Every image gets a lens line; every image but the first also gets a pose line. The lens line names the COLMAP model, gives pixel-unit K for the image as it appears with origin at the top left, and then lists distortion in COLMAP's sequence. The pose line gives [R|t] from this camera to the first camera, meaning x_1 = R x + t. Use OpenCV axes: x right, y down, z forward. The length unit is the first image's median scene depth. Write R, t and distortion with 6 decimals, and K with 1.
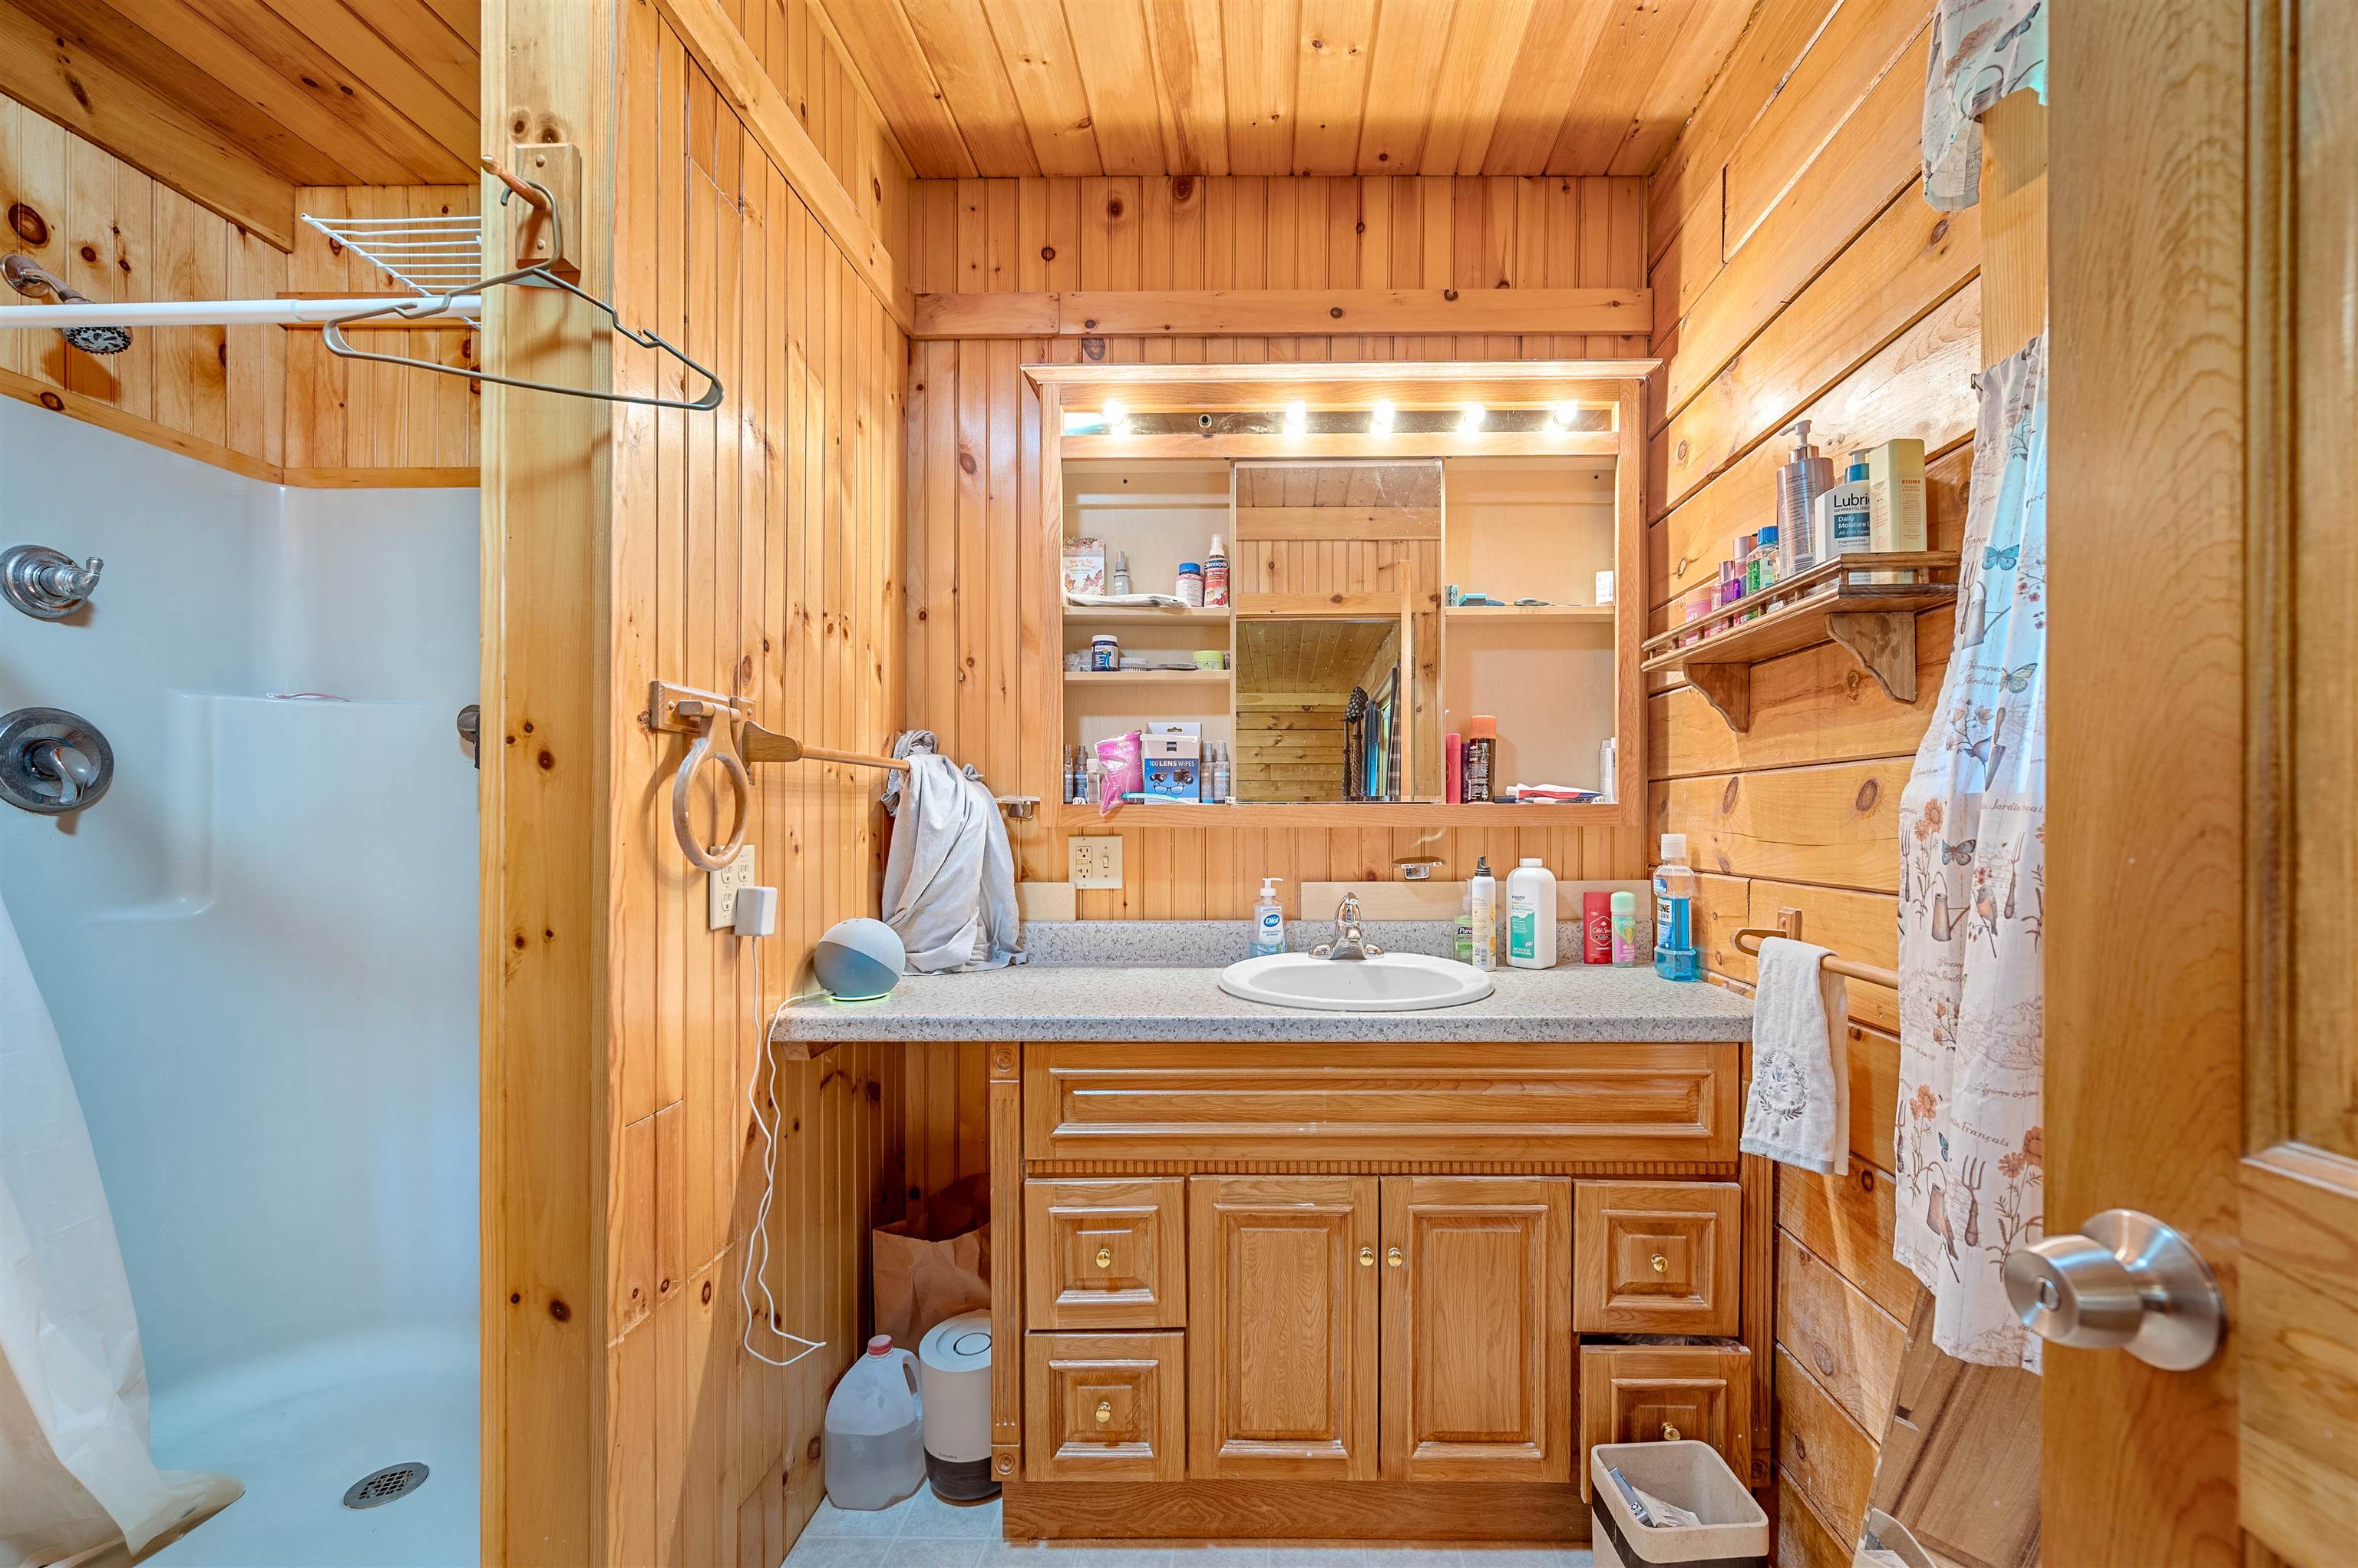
lens RADIAL K [[930.3, 0, 1181.5], [0, 930.3, 816.0], [0, 0, 1]] dist [-0.003181, 0.000882]
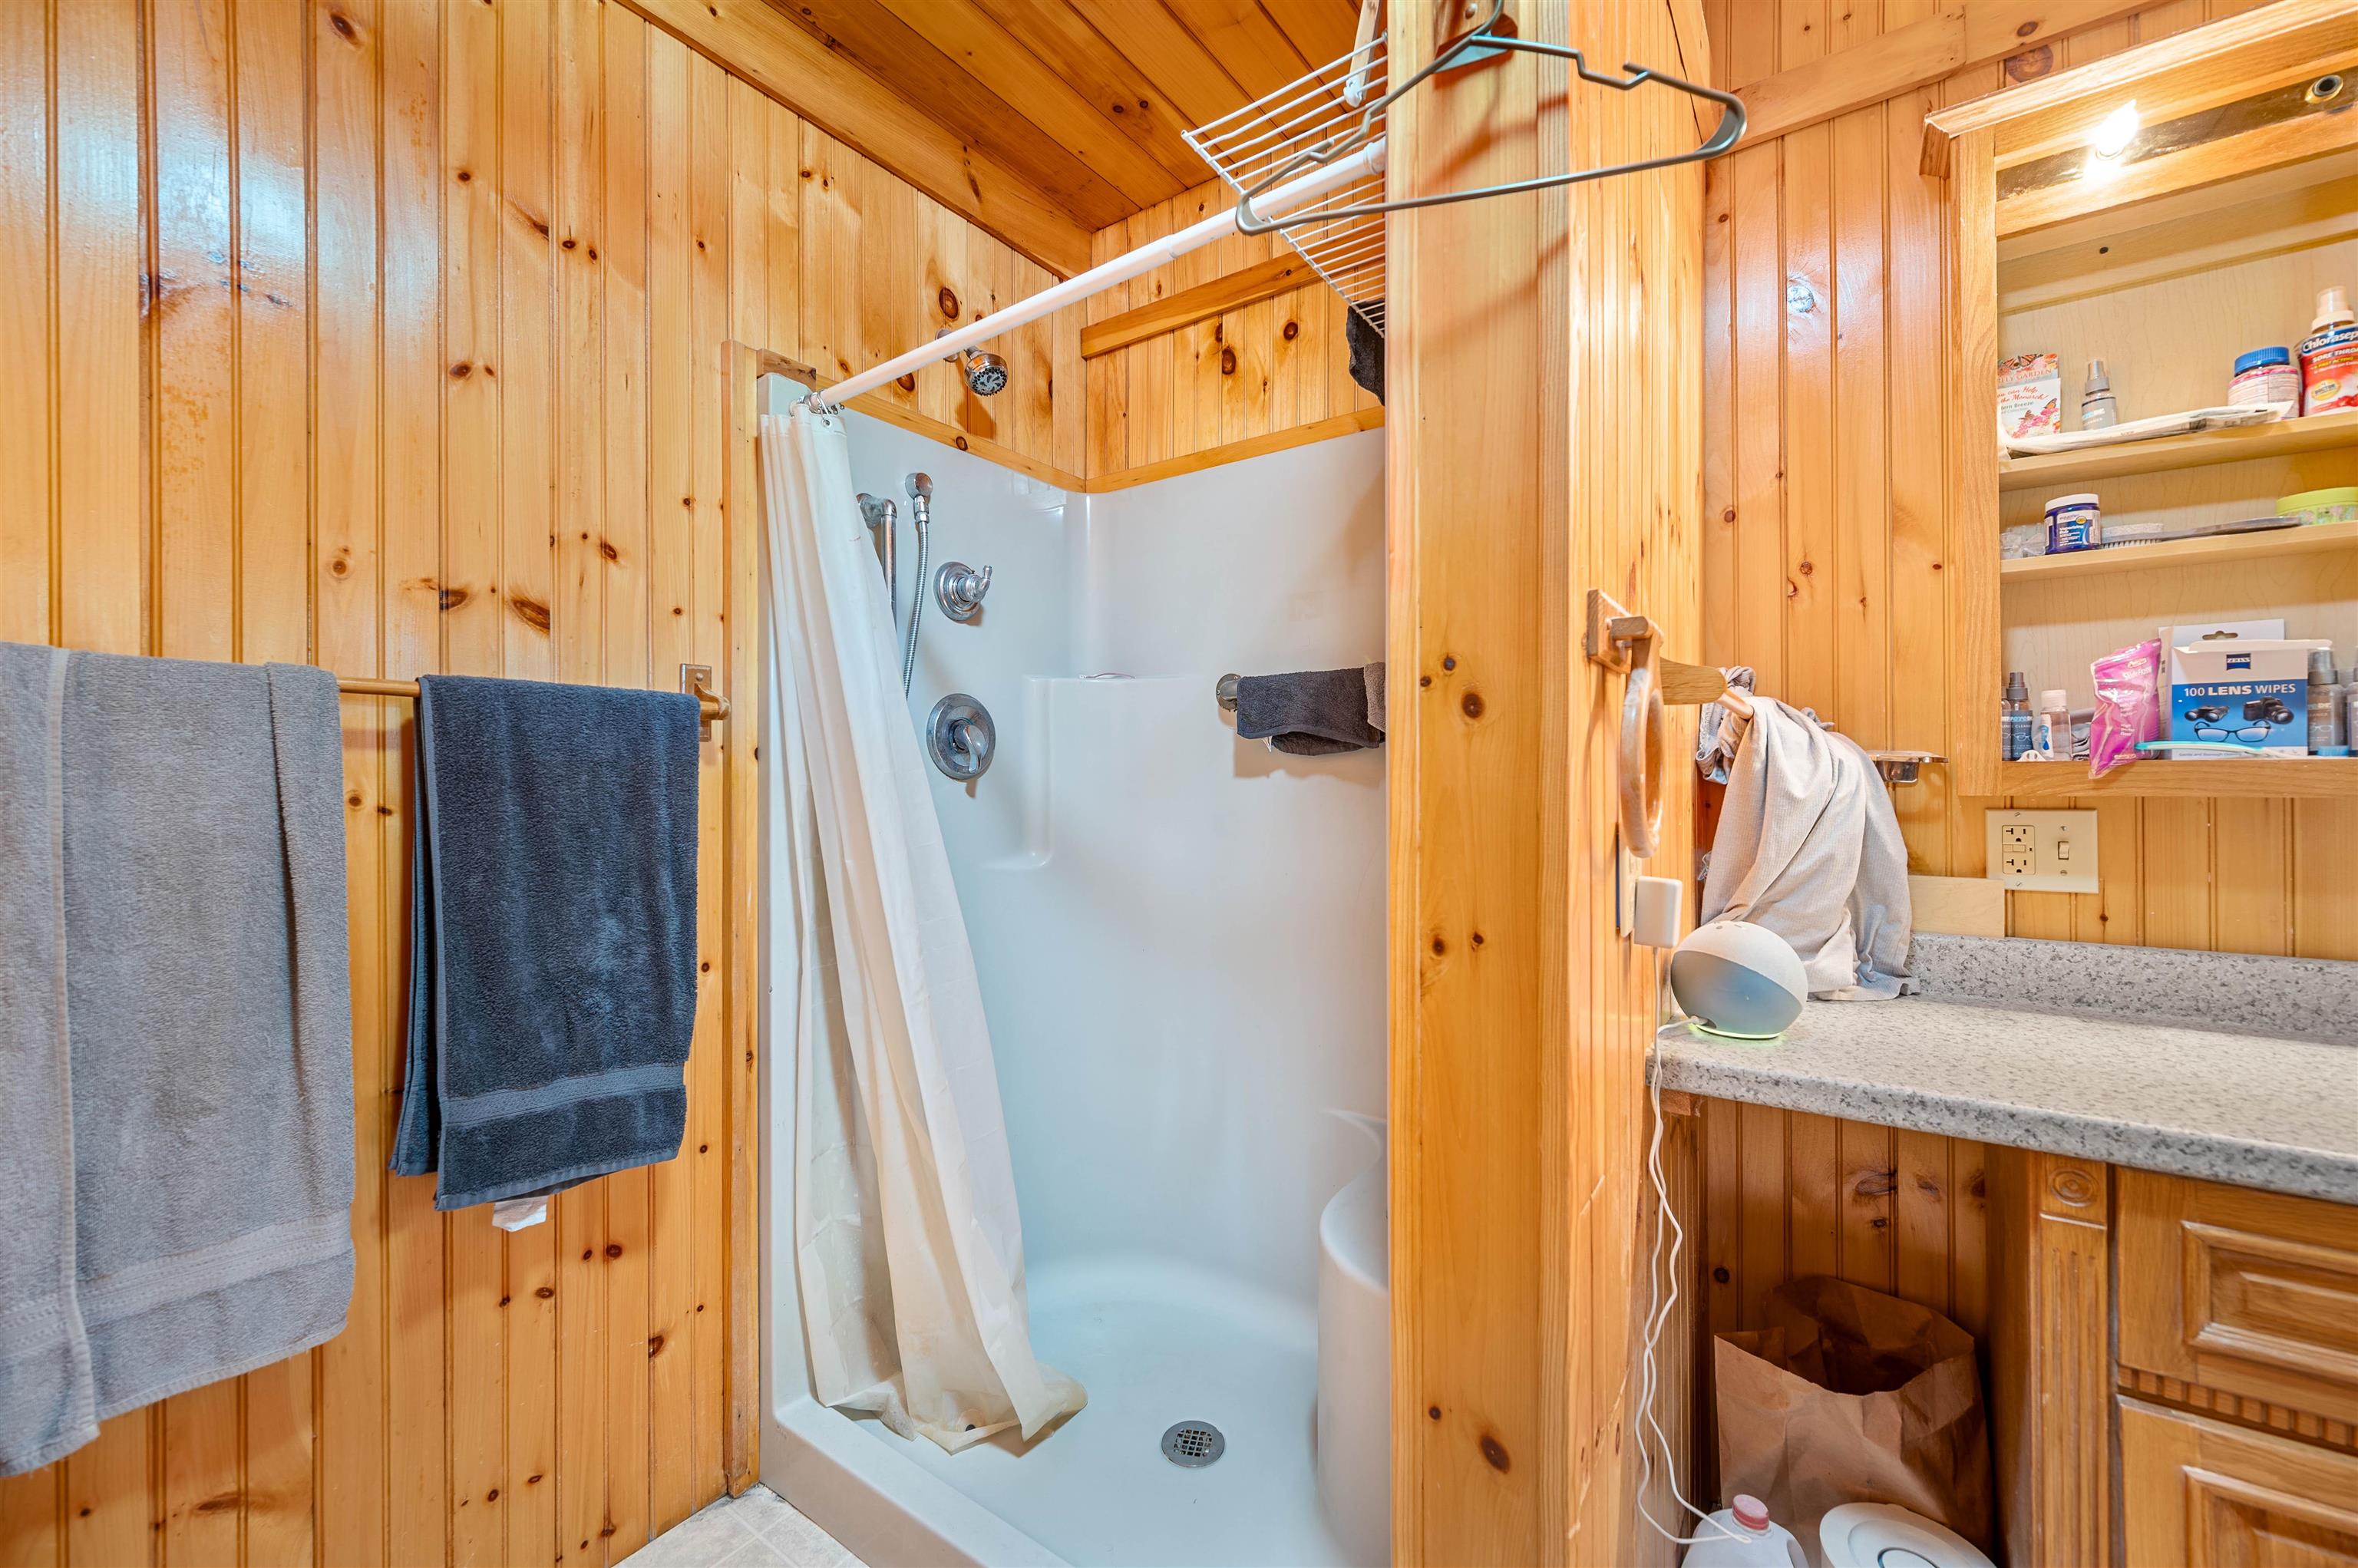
lens RADIAL K [[930.3, 0, 1179.1], [0, 930.3, 780.6], [0, 0, 1]] dist [-0.003181, 0.000882]
pose [[0.819855, -0.002994, -0.572564, -0.247429], [0.002634, 0.999995, -0.001458, 0.000261], [0.572566, -0.000312, 0.819859, 0.139365]]
